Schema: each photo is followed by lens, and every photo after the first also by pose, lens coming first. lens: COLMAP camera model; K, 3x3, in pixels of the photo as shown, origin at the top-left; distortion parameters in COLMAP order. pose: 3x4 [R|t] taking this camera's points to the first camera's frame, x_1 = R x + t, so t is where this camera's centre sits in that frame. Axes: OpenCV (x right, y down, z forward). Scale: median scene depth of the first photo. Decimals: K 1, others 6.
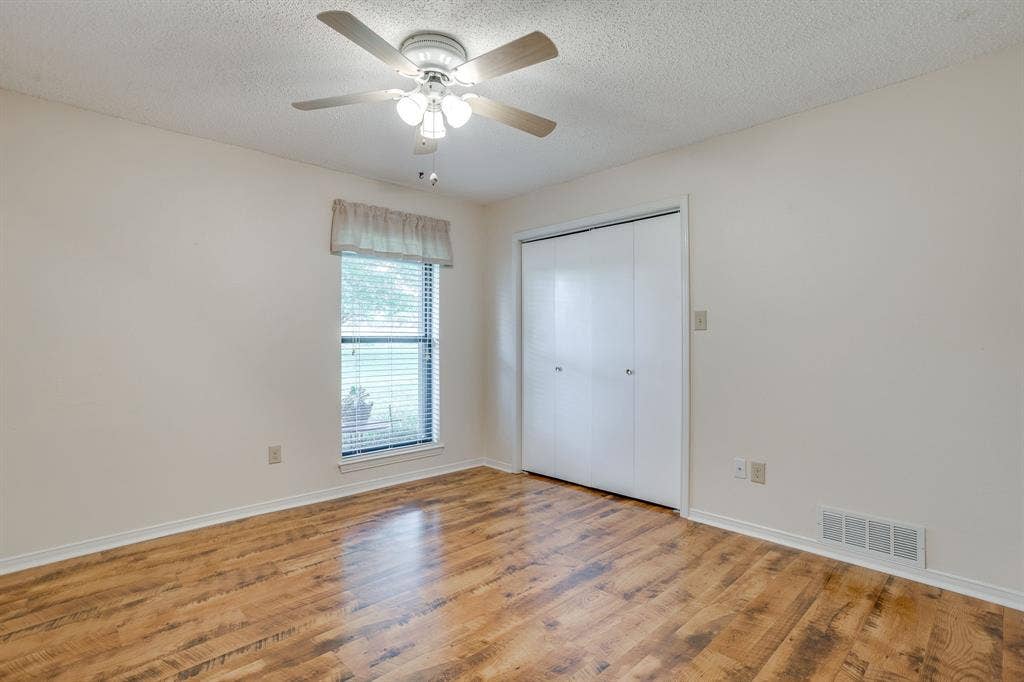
lens RADIAL K [[496.9, 0, 509.5], [0, 496.9, 339.0], [0, 0, 1]] dist [-0.051647, 0.027346]
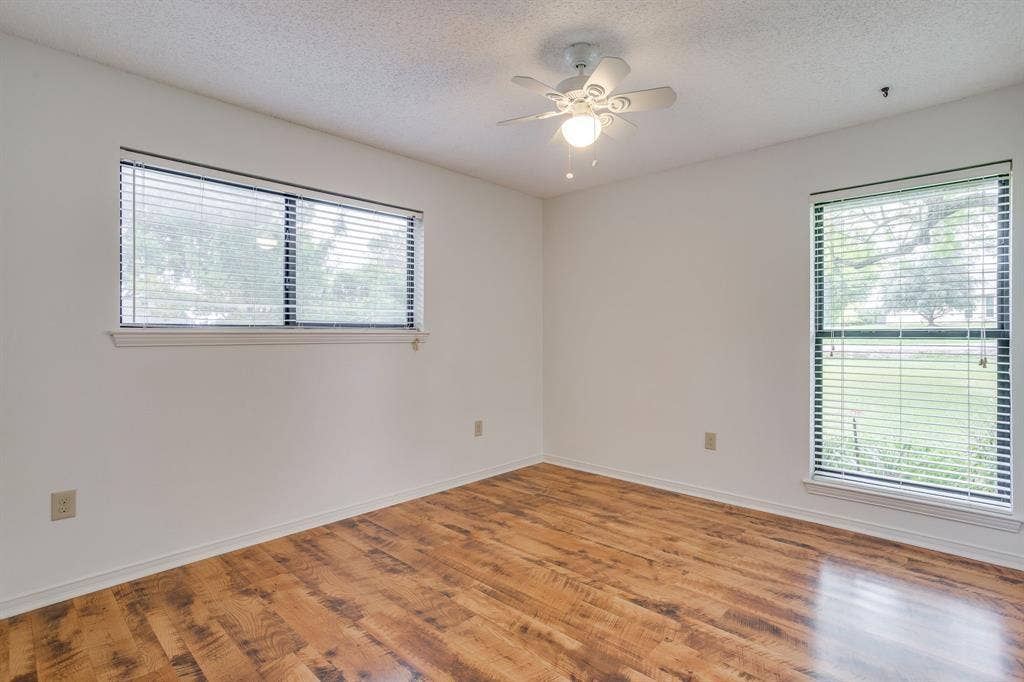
lens RADIAL K [[496.9, 0, 509.5], [0, 496.9, 339.0], [0, 0, 1]] dist [-0.051647, 0.027346]
pose [[0.034118, 0.006321, -0.999398, 0.632747], [0.001285, 0.999979, 0.006368, 0.004427], [0.999417, -0.001502, 0.034109, 0.621027]]
